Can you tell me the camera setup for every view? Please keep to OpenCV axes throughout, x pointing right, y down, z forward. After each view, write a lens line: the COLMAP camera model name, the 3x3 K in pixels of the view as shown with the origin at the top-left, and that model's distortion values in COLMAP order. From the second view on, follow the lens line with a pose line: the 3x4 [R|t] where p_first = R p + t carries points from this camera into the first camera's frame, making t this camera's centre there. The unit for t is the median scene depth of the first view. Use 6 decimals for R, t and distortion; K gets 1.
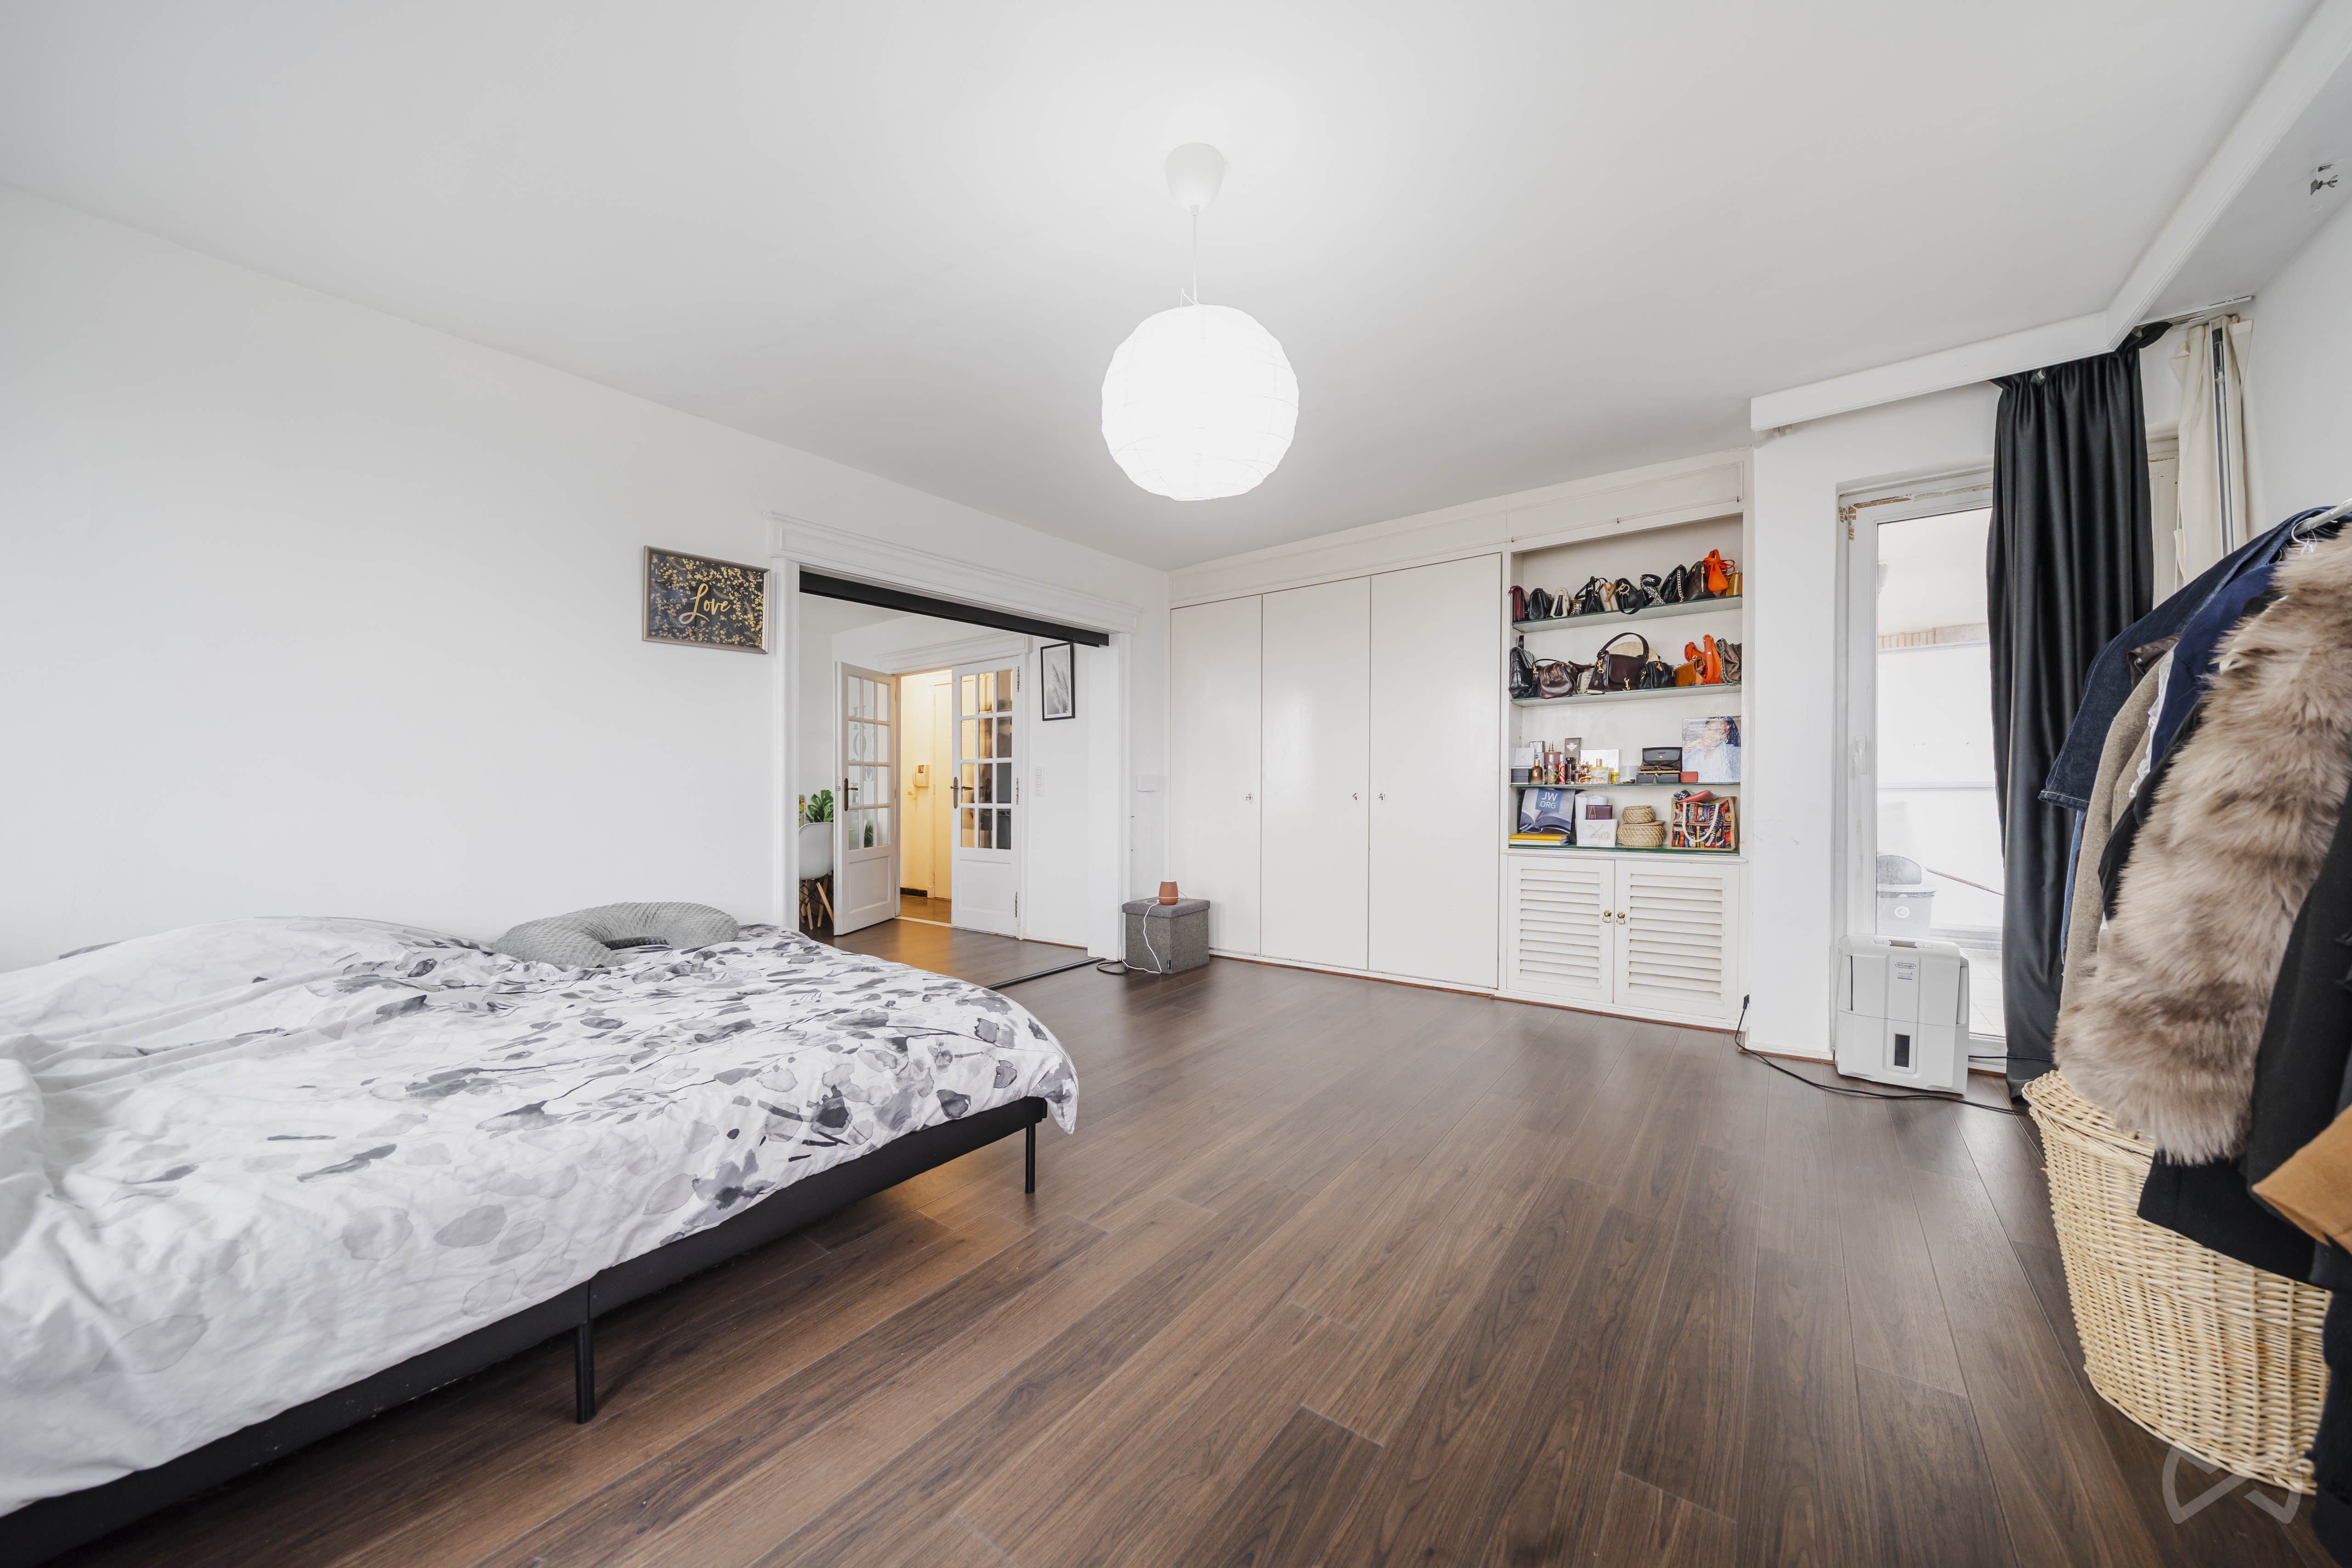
lens RADIAL K [[813.0, 0, 1178.3], [0, 813.0, 785.6], [0, 0, 1]] dist [-0.002145, -0.000106]
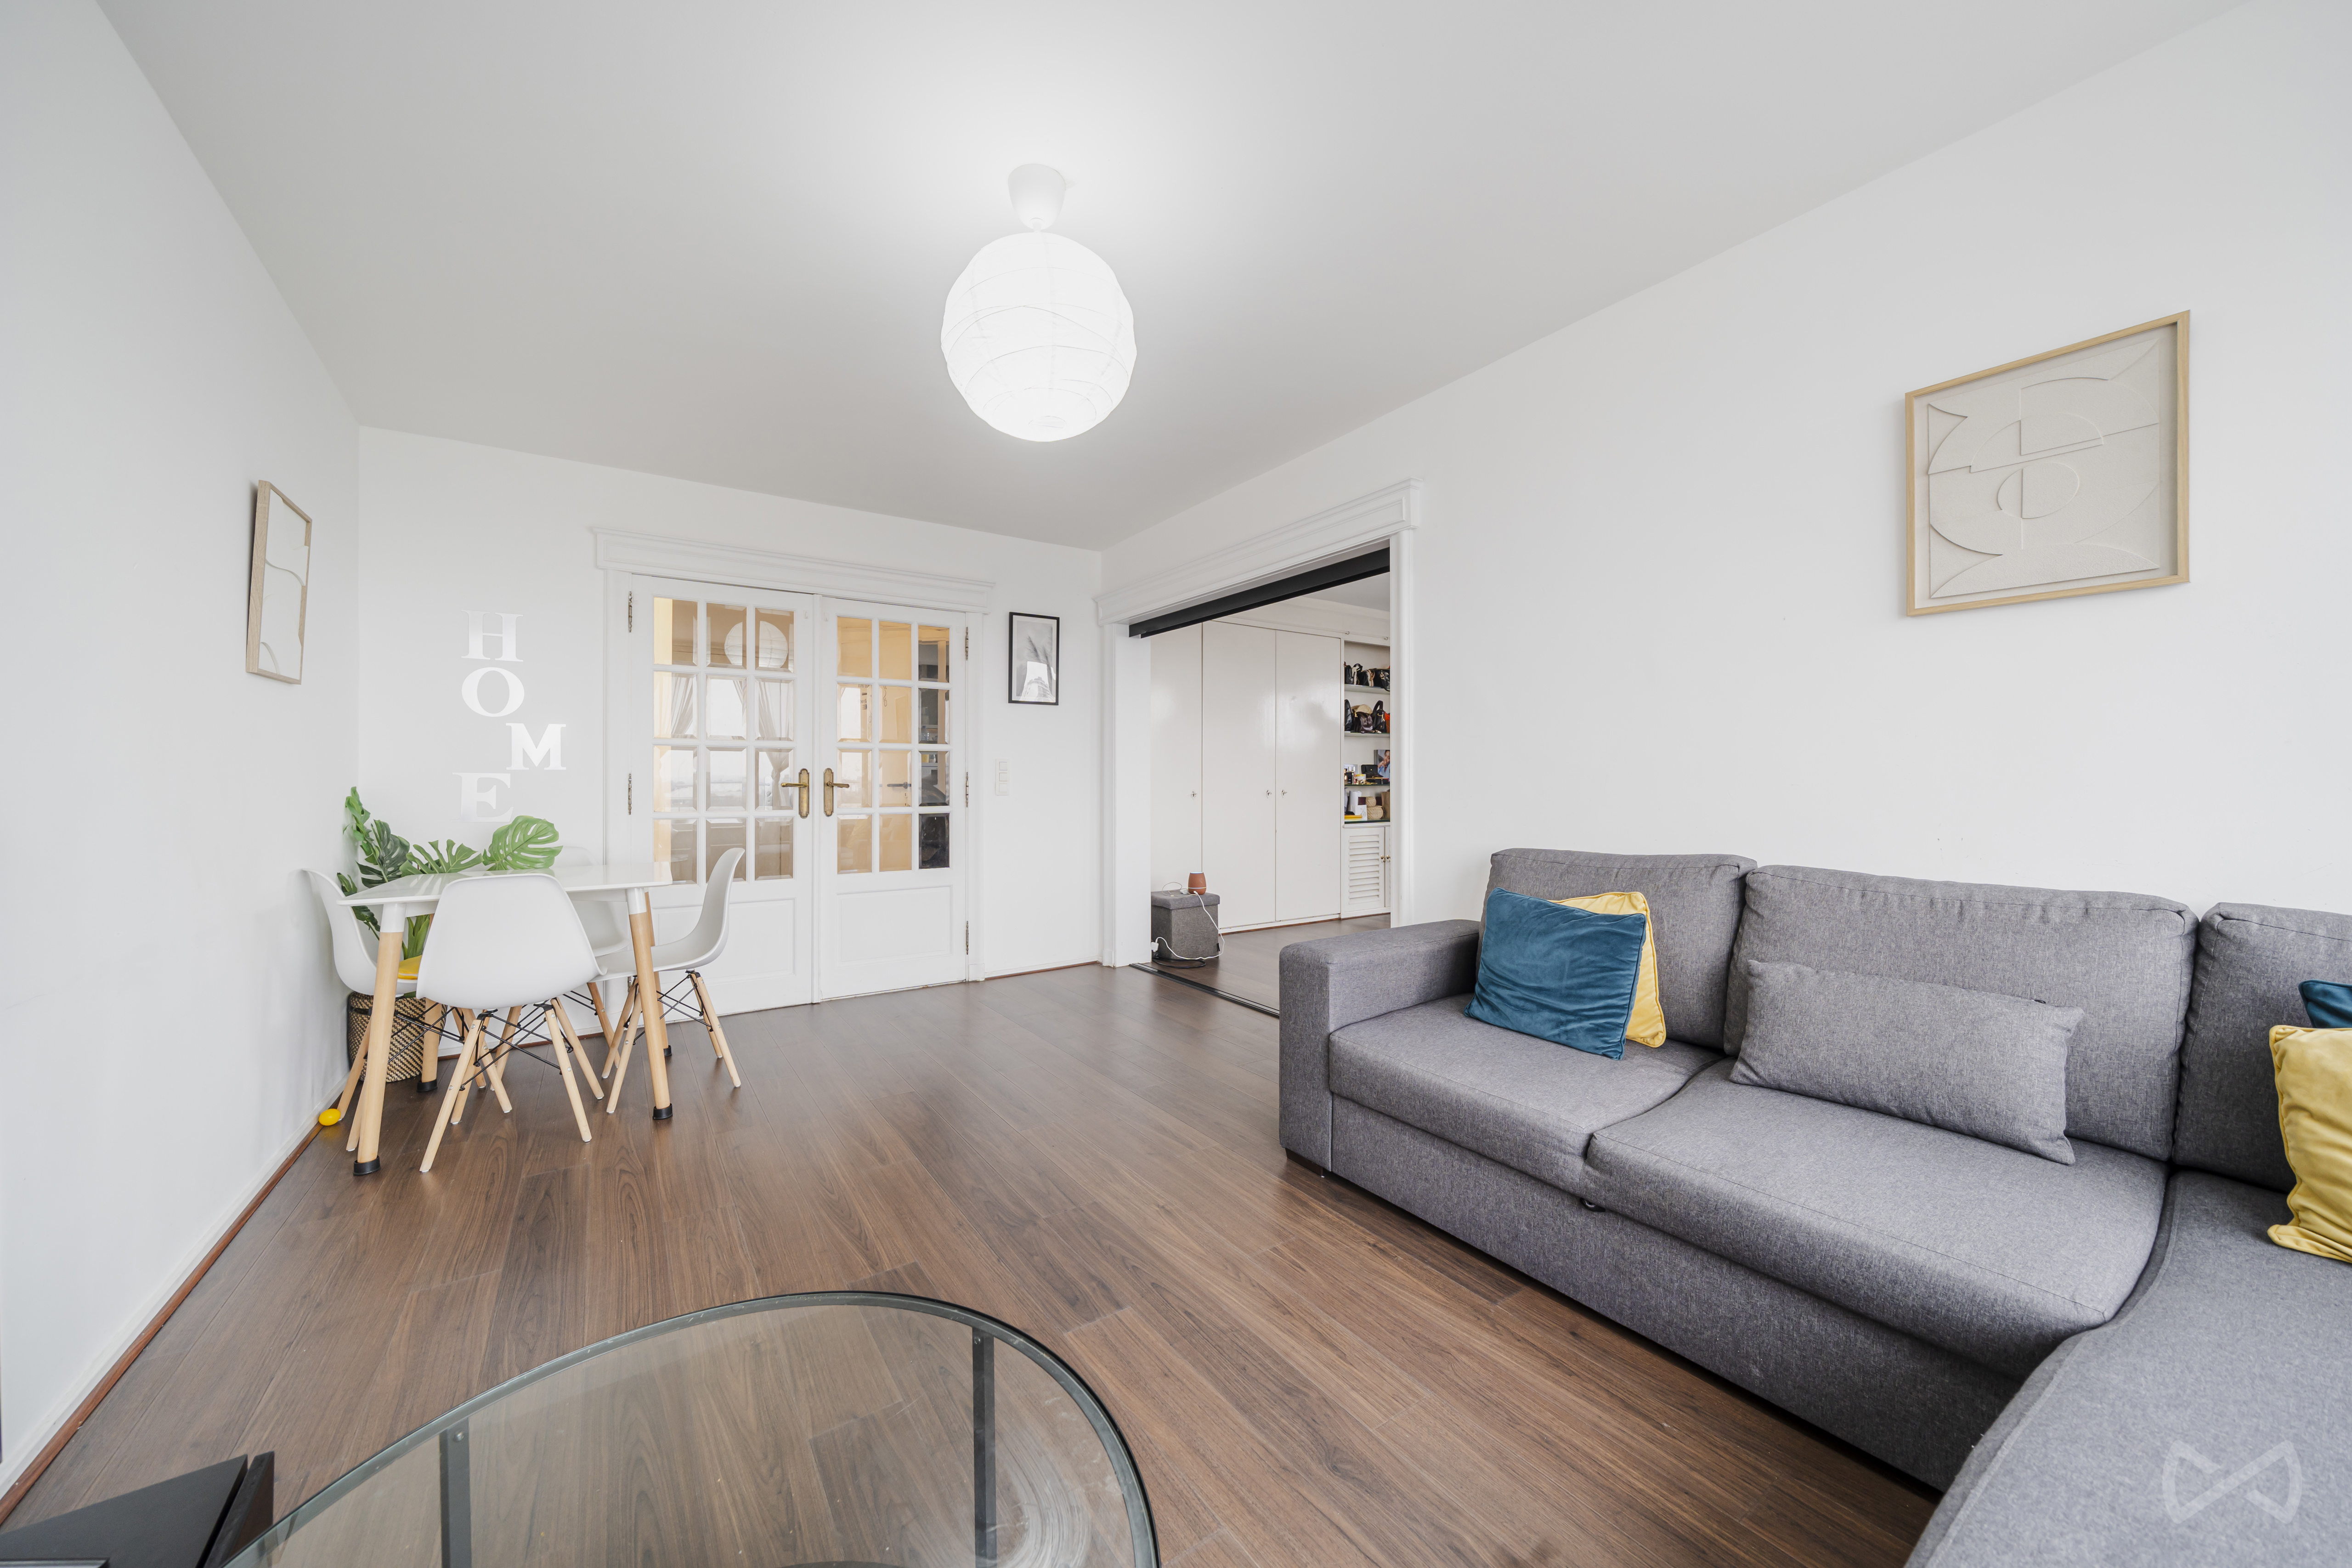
lens RADIAL K [[813.0, 0, 1178.3], [0, 813.0, 785.6], [0, 0, 1]] dist [-0.002145, -0.000106]
pose [[0.319791, 0.003503, 0.947482, -1.026448], [-0.001338, 0.999994, -0.003246, 0.005948], [-0.947487, -0.000229, 0.319794, 0.677023]]
